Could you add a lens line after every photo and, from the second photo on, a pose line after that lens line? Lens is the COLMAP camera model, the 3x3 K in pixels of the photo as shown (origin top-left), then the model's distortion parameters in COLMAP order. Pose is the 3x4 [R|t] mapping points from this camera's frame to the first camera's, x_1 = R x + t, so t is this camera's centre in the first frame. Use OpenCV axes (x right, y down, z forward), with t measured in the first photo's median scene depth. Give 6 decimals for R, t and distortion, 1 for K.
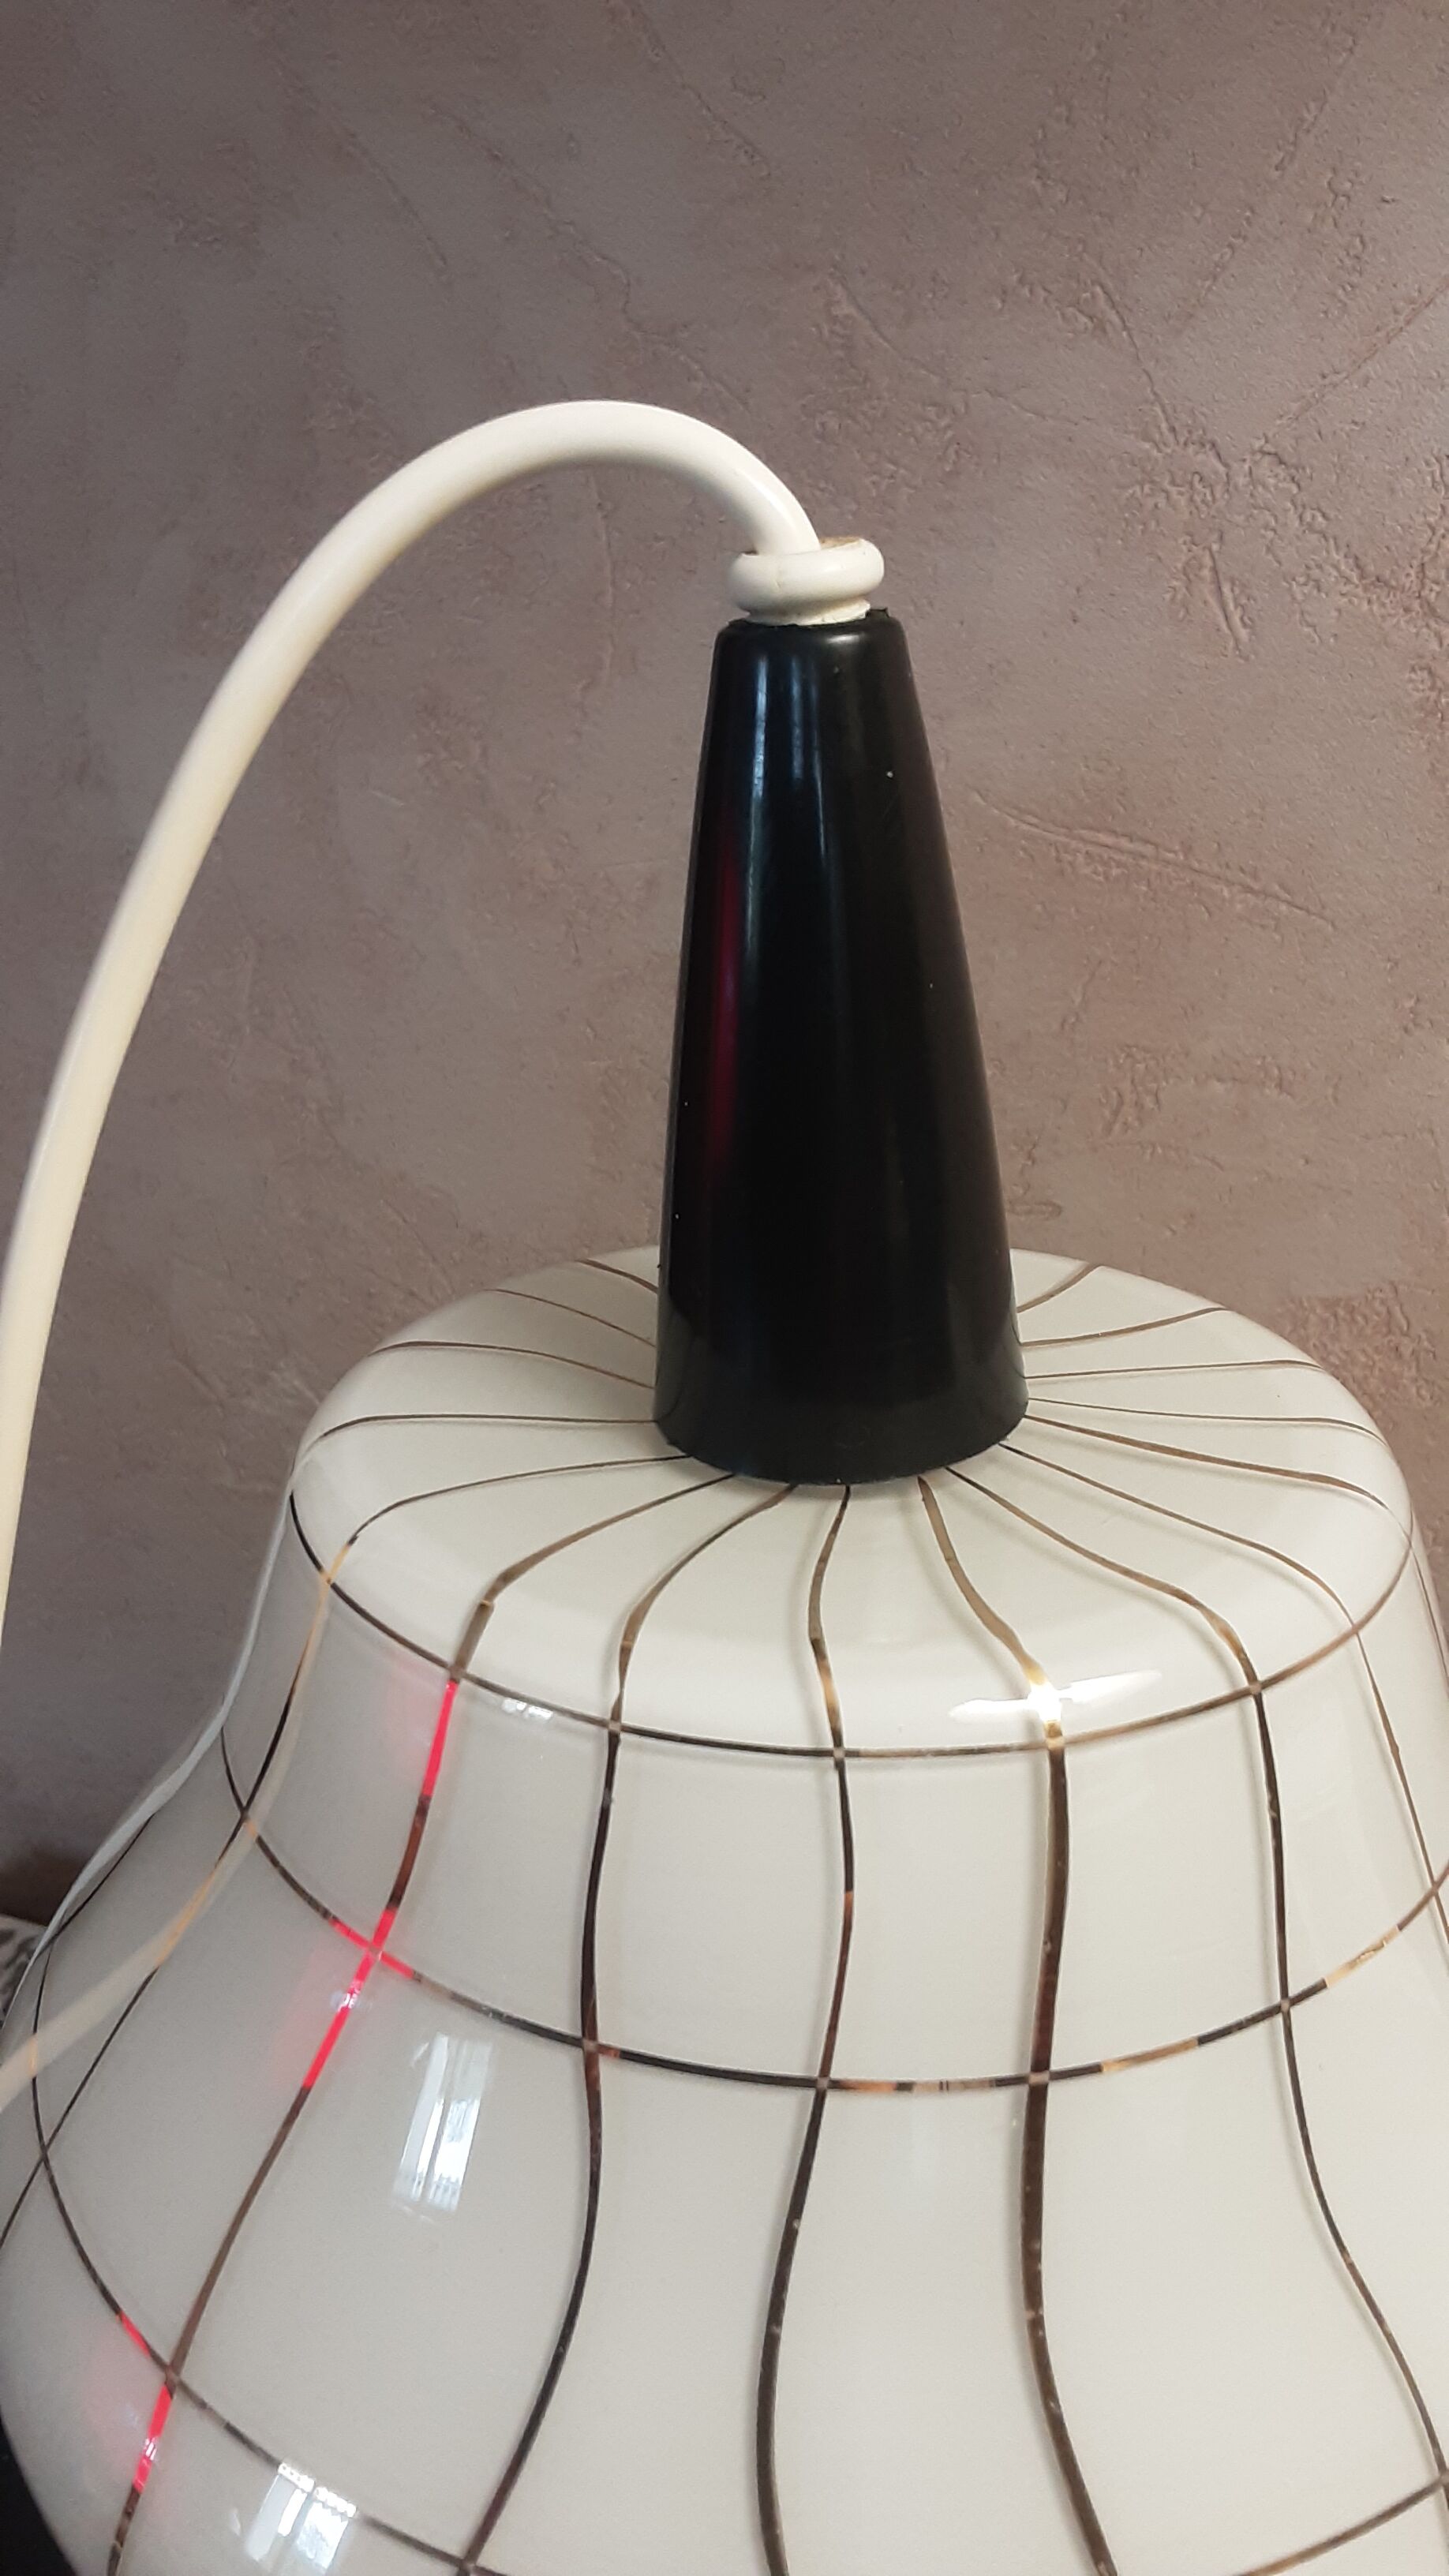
lens RADIAL K [[2096.9, 0, 748.9], [0, 2096.9, 1263.6], [0, 0, 1]] dist [0.134638, -0.230902]
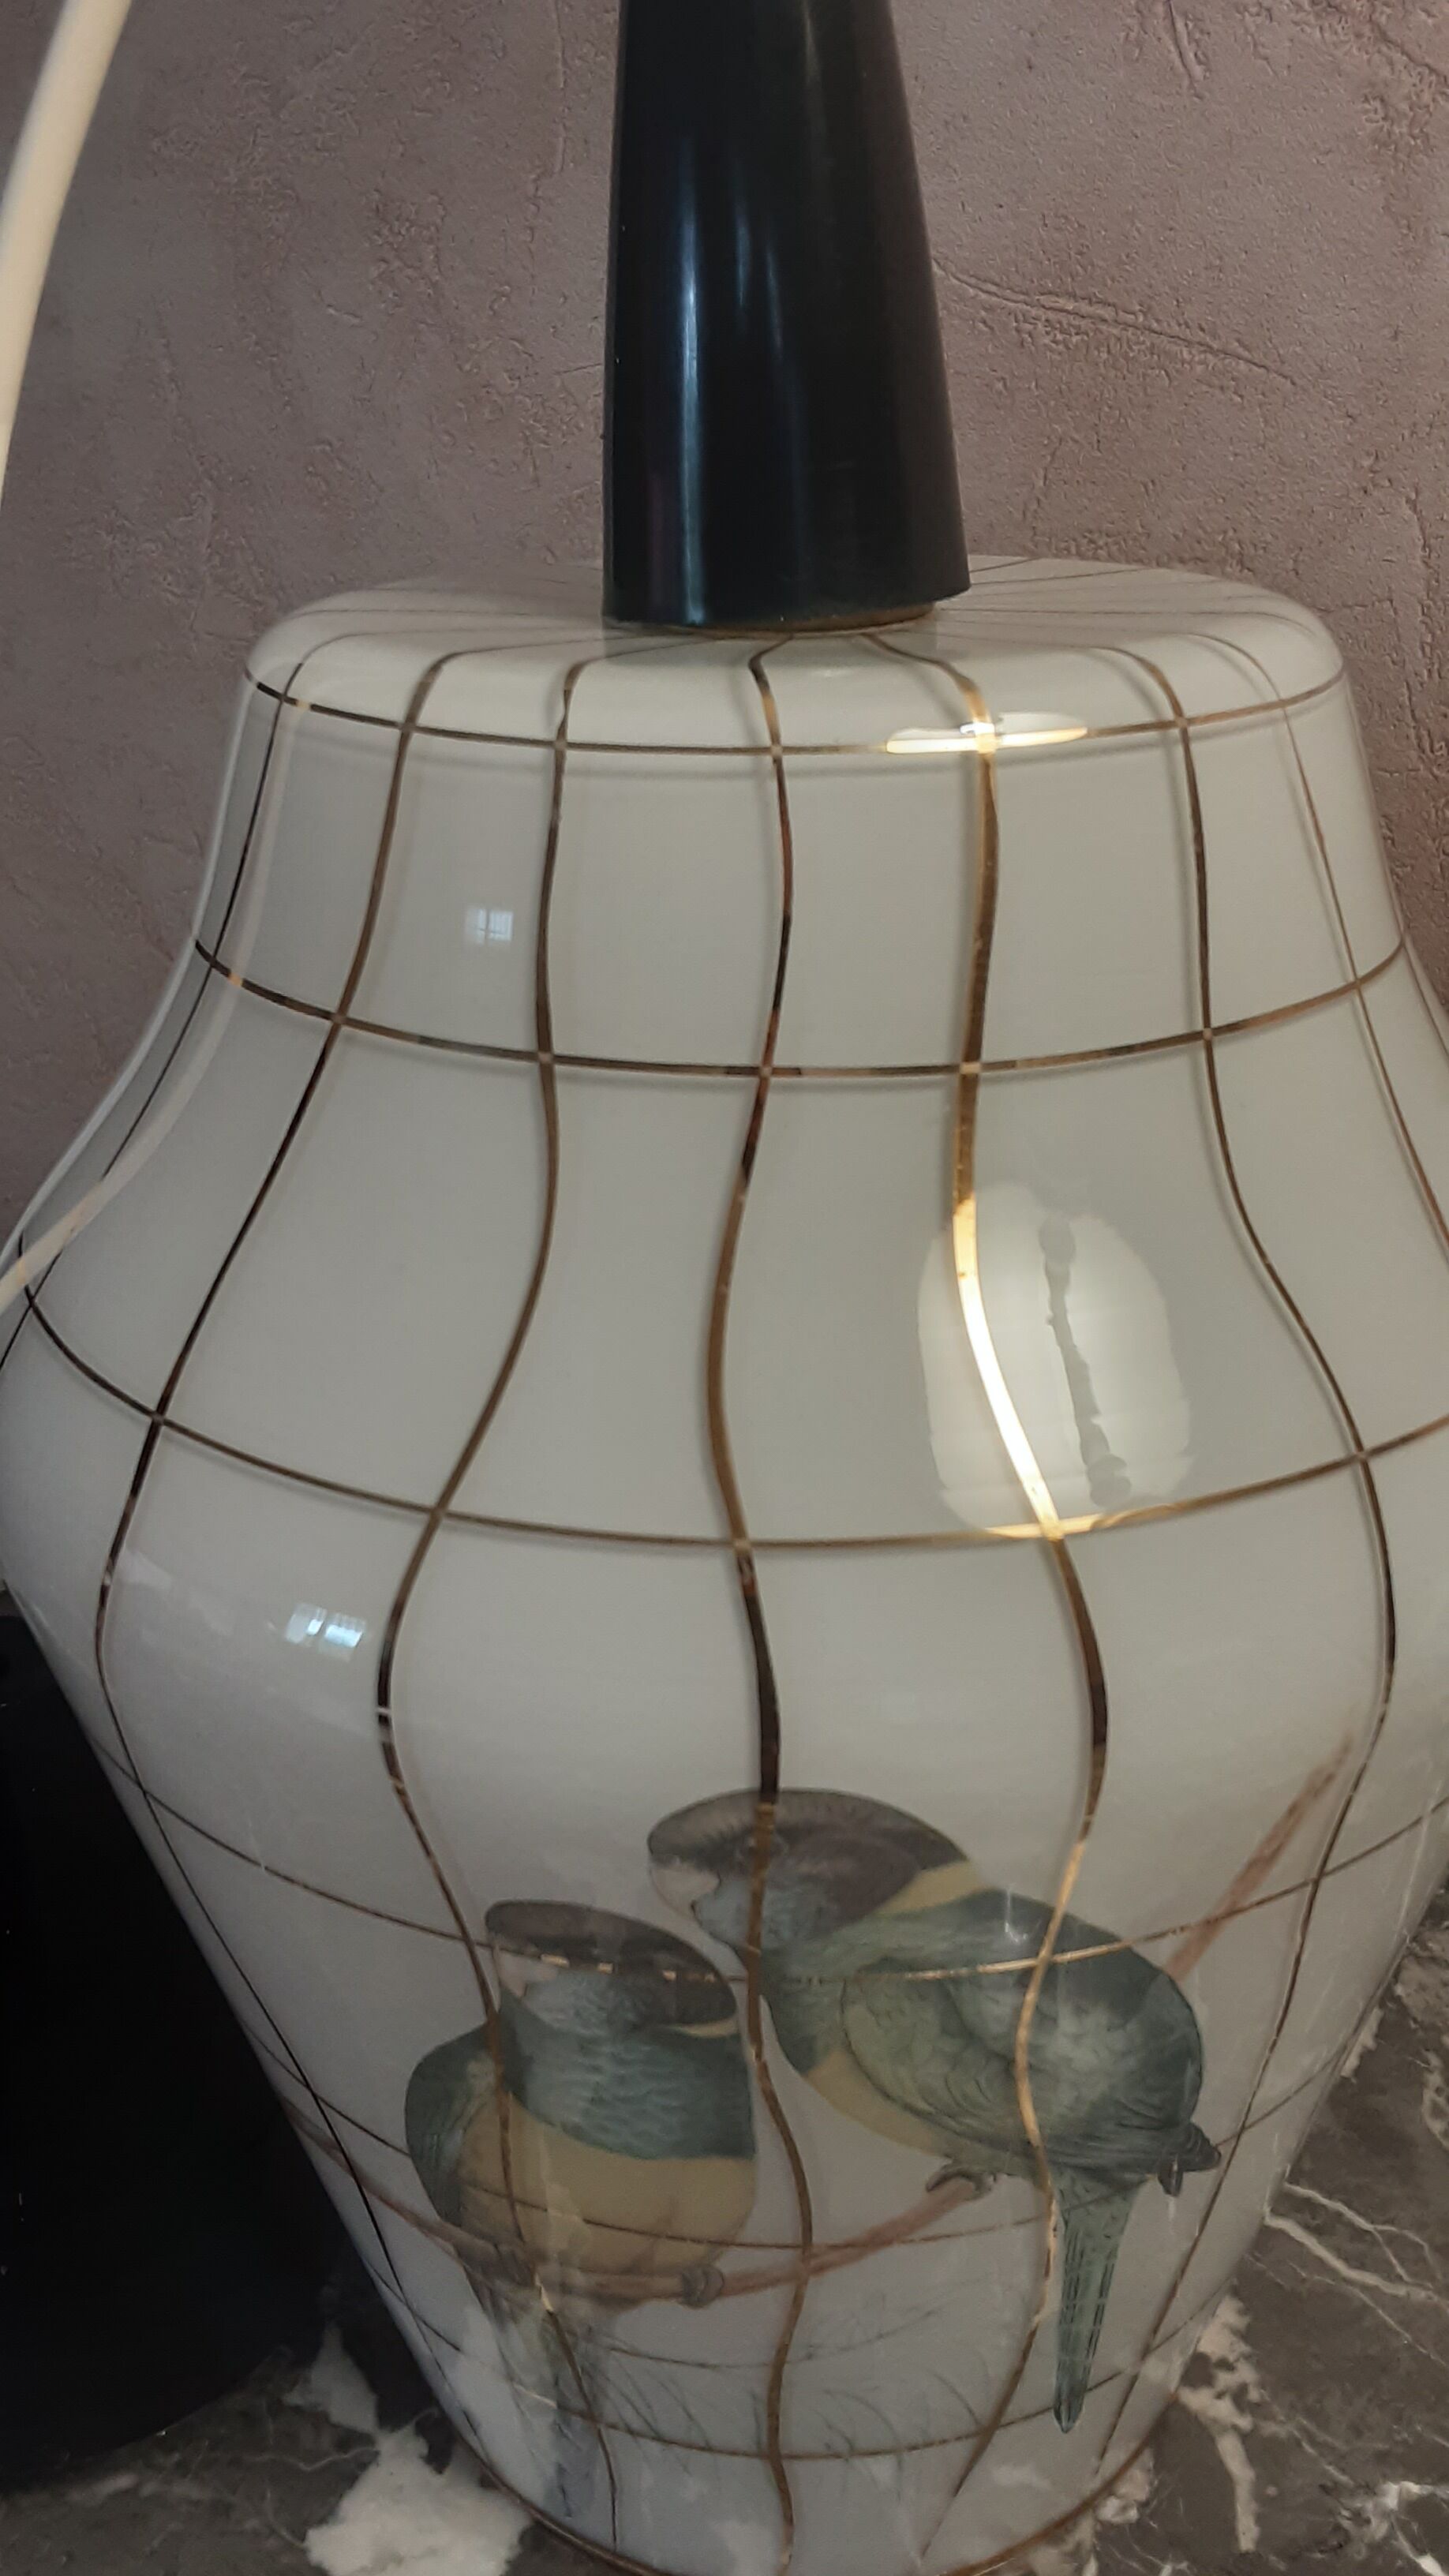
lens RADIAL K [[2096.9, 0, 748.9], [0, 2096.9, 1263.6], [0, 0, 1]] dist [0.134638, -0.230902]
pose [[0.999867, -0.015822, 0.003957, 0.010086], [0.015610, 0.998683, 0.048878, 0.208153], [-0.004725, -0.048810, 0.998797, -0.022300]]
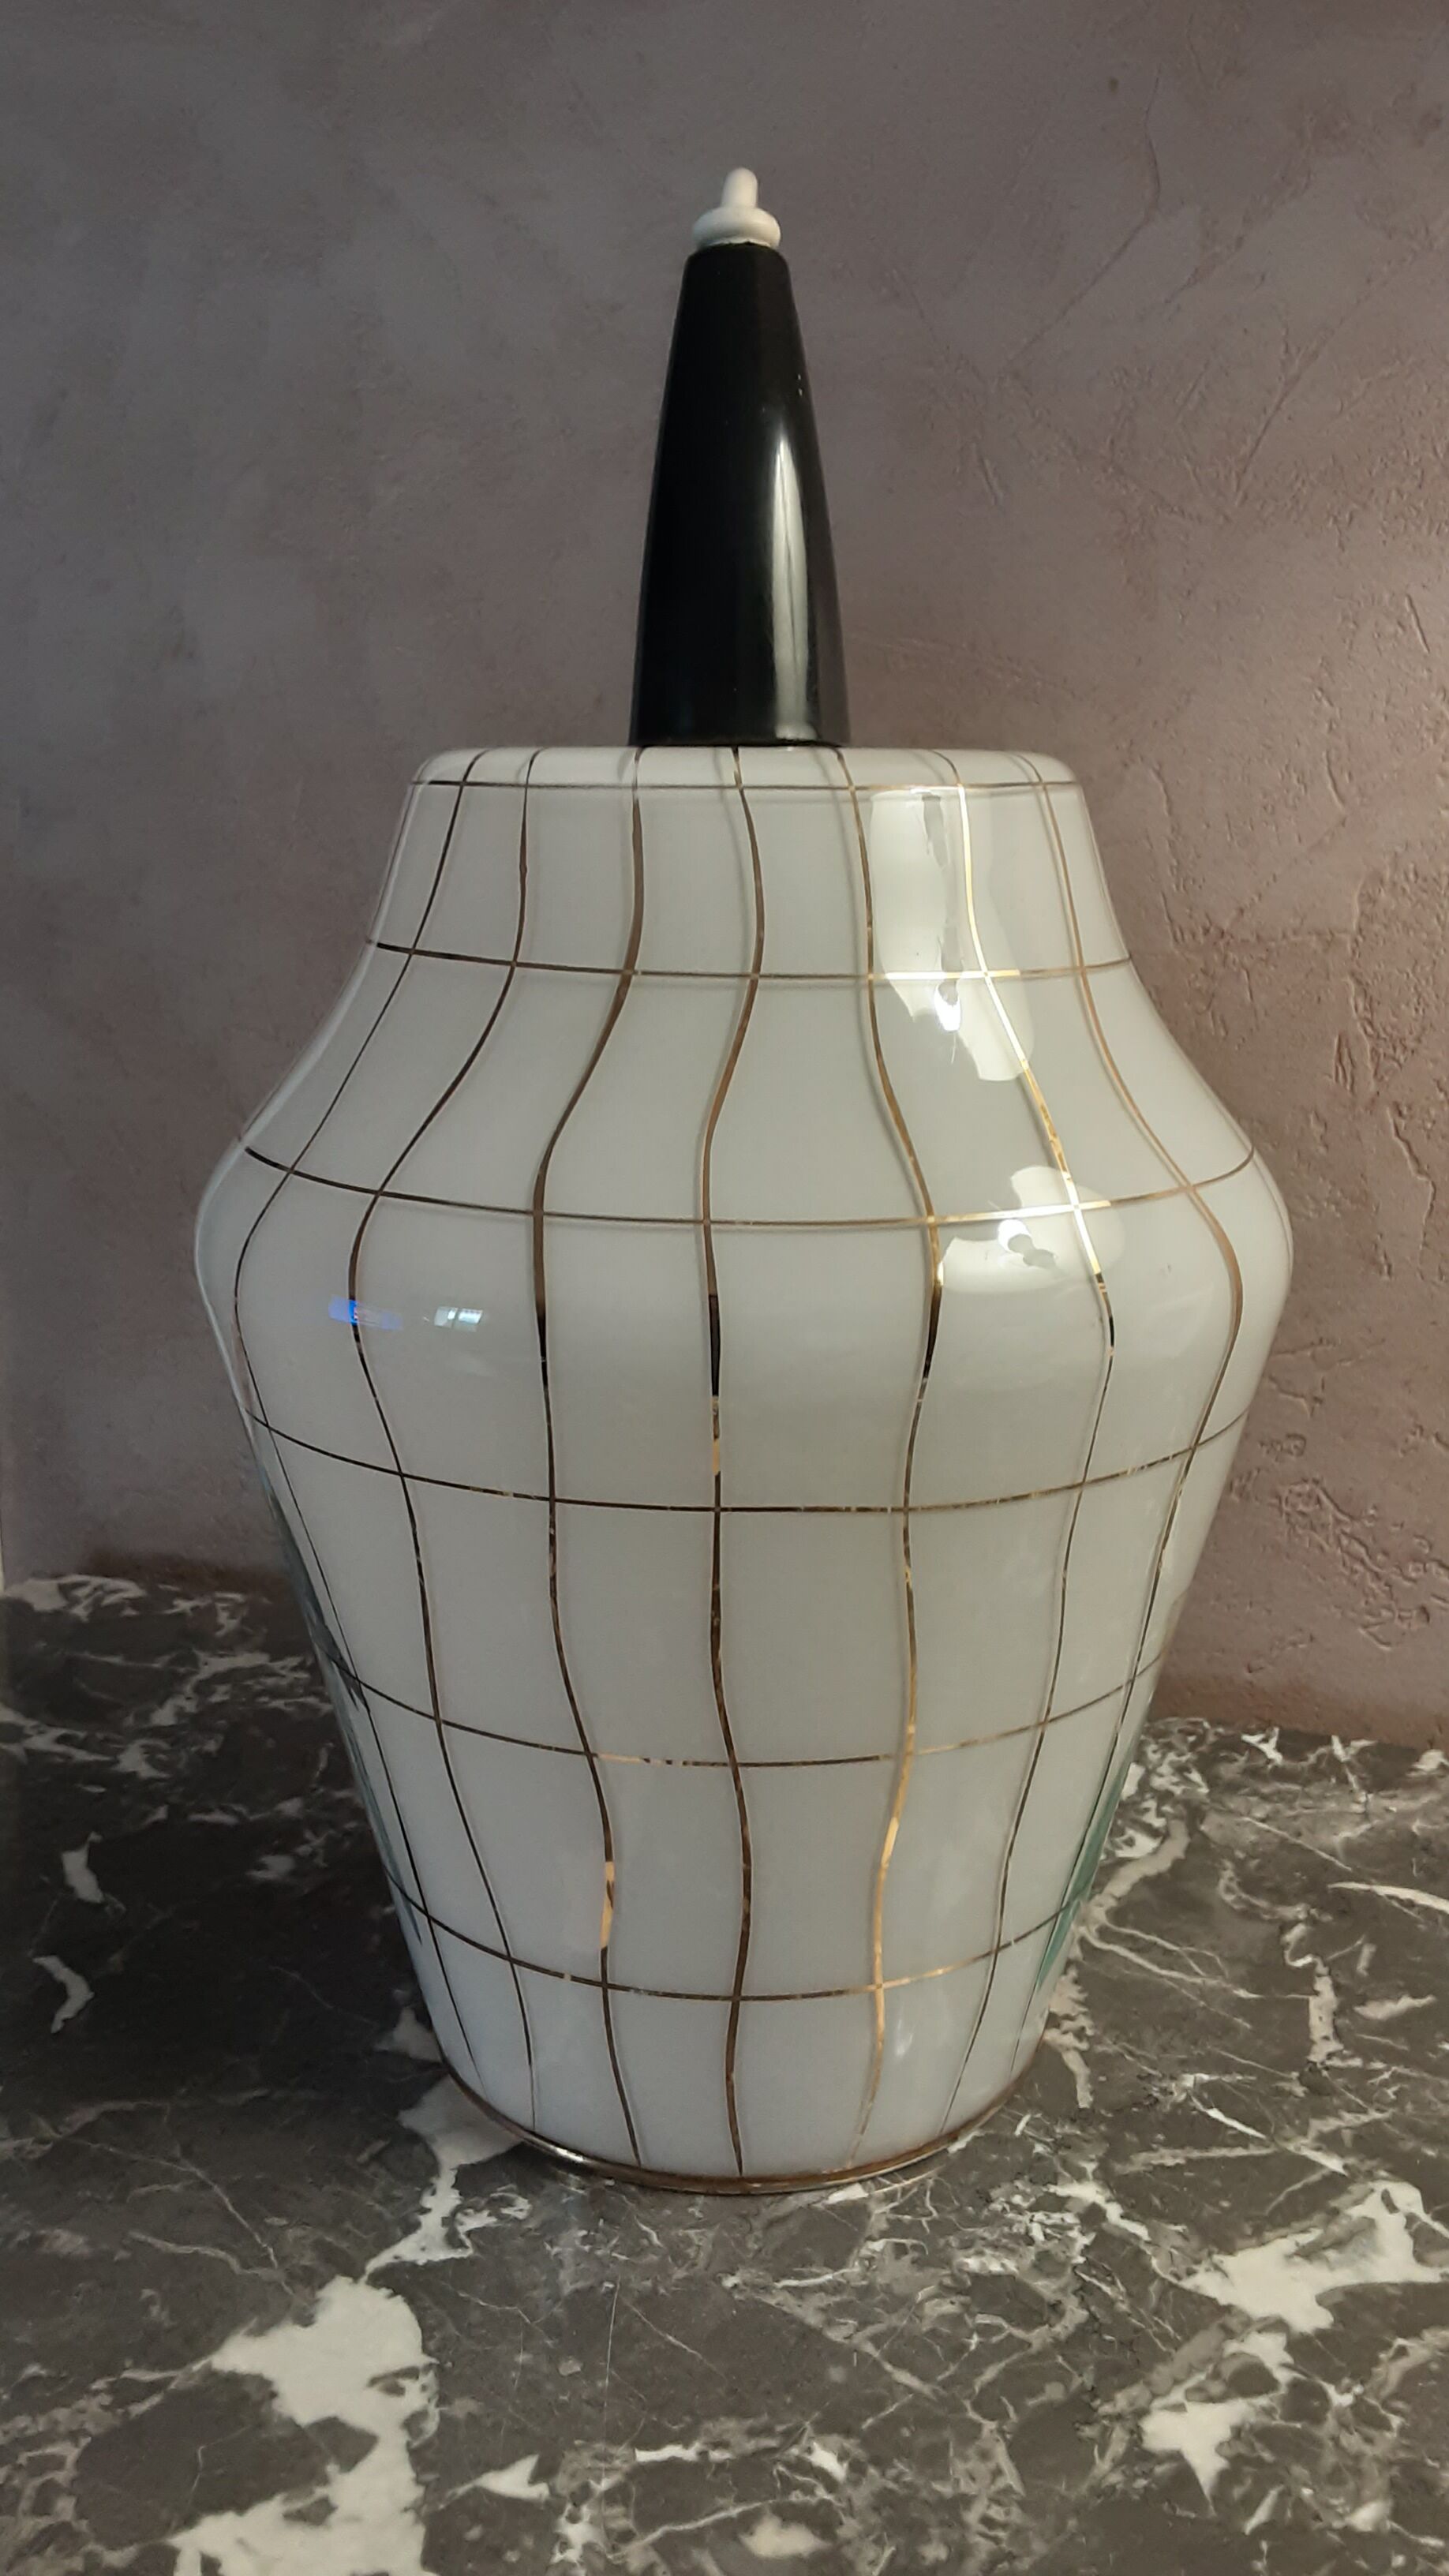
lens RADIAL K [[2106.9, 0, 742.4], [0, 2106.9, 1254.2], [0, 0, 1]] dist [0.124904, -0.202801]
pose [[0.998636, -0.013978, 0.050313, -0.033032], [0.021051, 0.989510, -0.142926, 0.441942], [-0.047788, 0.143790, 0.988454, -0.390089]]
